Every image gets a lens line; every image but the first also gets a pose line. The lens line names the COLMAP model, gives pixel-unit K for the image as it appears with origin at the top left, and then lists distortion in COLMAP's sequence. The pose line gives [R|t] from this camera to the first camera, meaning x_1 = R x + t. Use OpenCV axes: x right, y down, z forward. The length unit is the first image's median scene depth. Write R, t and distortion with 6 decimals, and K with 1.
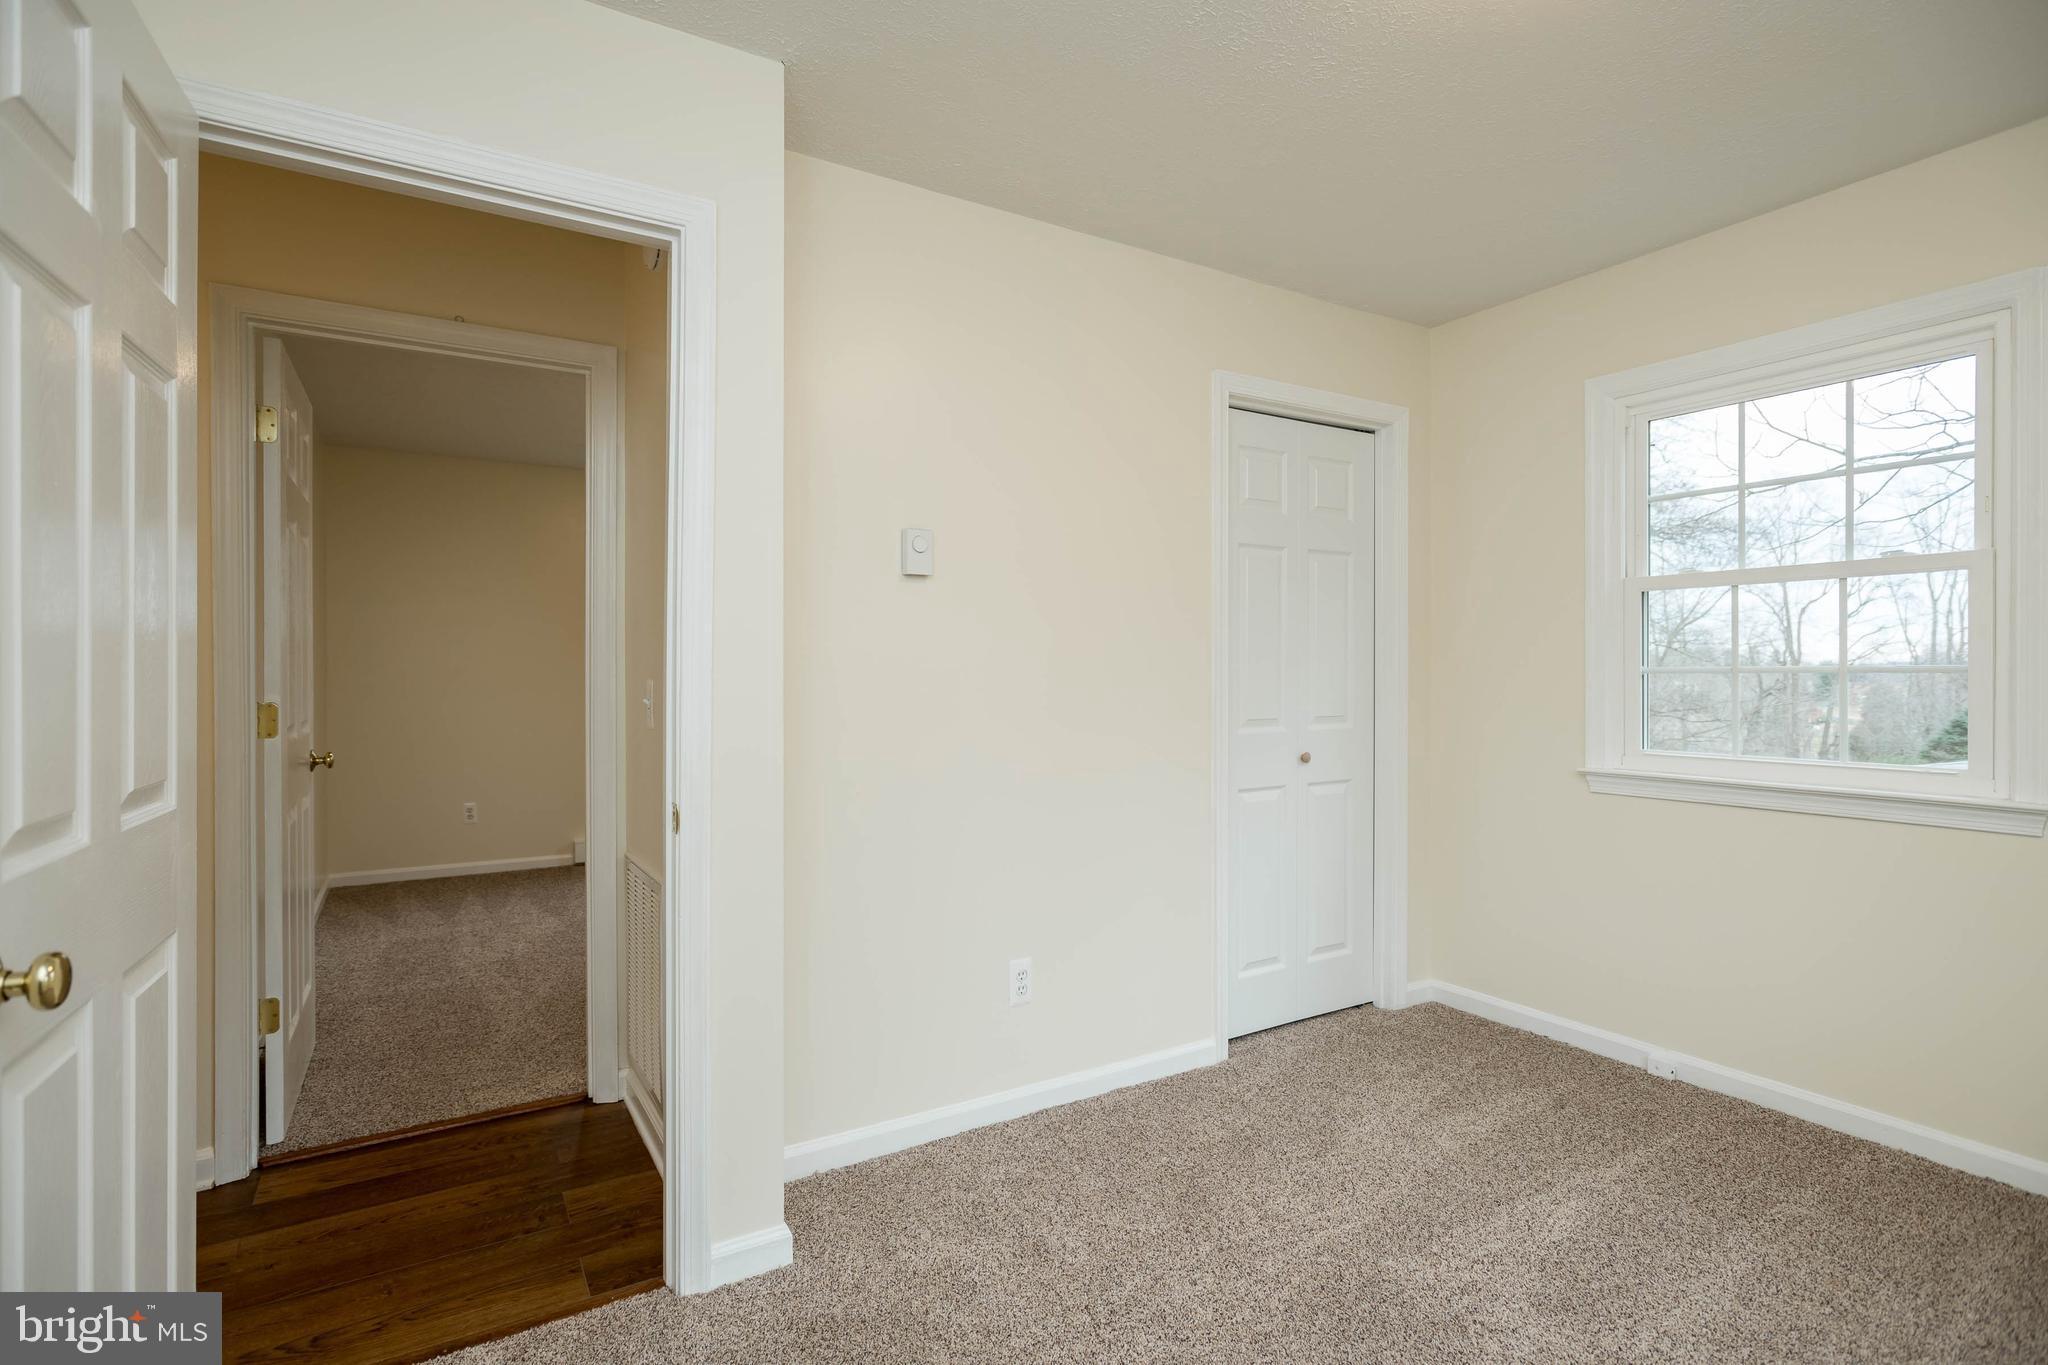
lens RADIAL K [[981.7, 0, 1029.5], [0, 981.7, 670.0], [0, 0, 1]] dist [-0.017904, 0.012189]
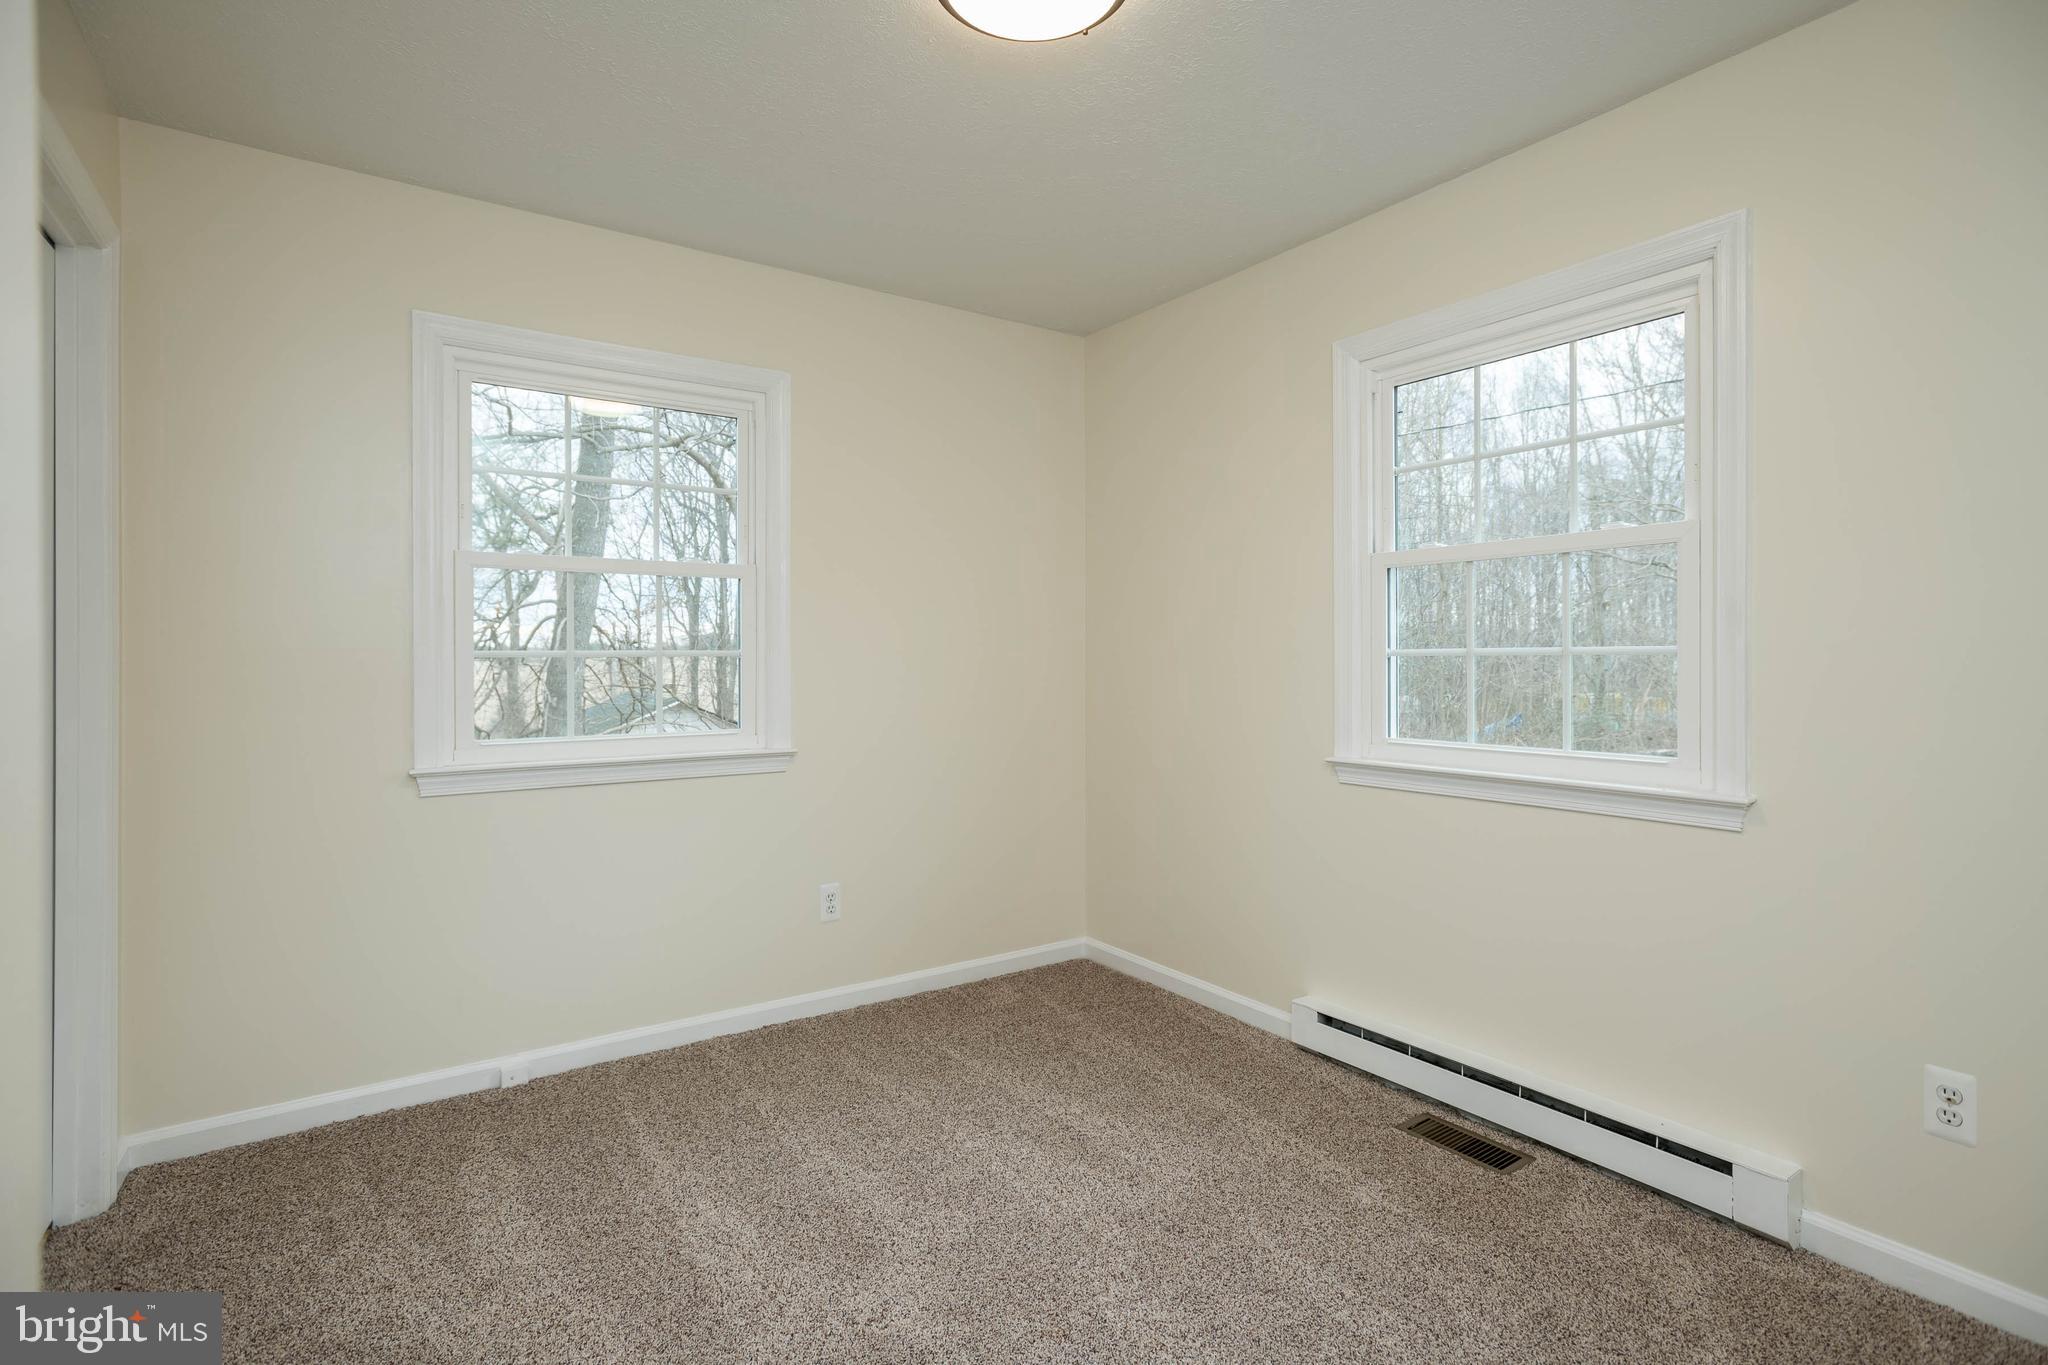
lens RADIAL K [[981.7, 0, 1029.5], [0, 981.7, 670.0], [0, 0, 1]] dist [-0.017904, 0.012189]
pose [[-0.077165, -0.002610, 0.997015, -0.352176], [-0.005842, 0.999981, 0.002165, 0.011115], [-0.997001, -0.005657, -0.077179, 0.618118]]
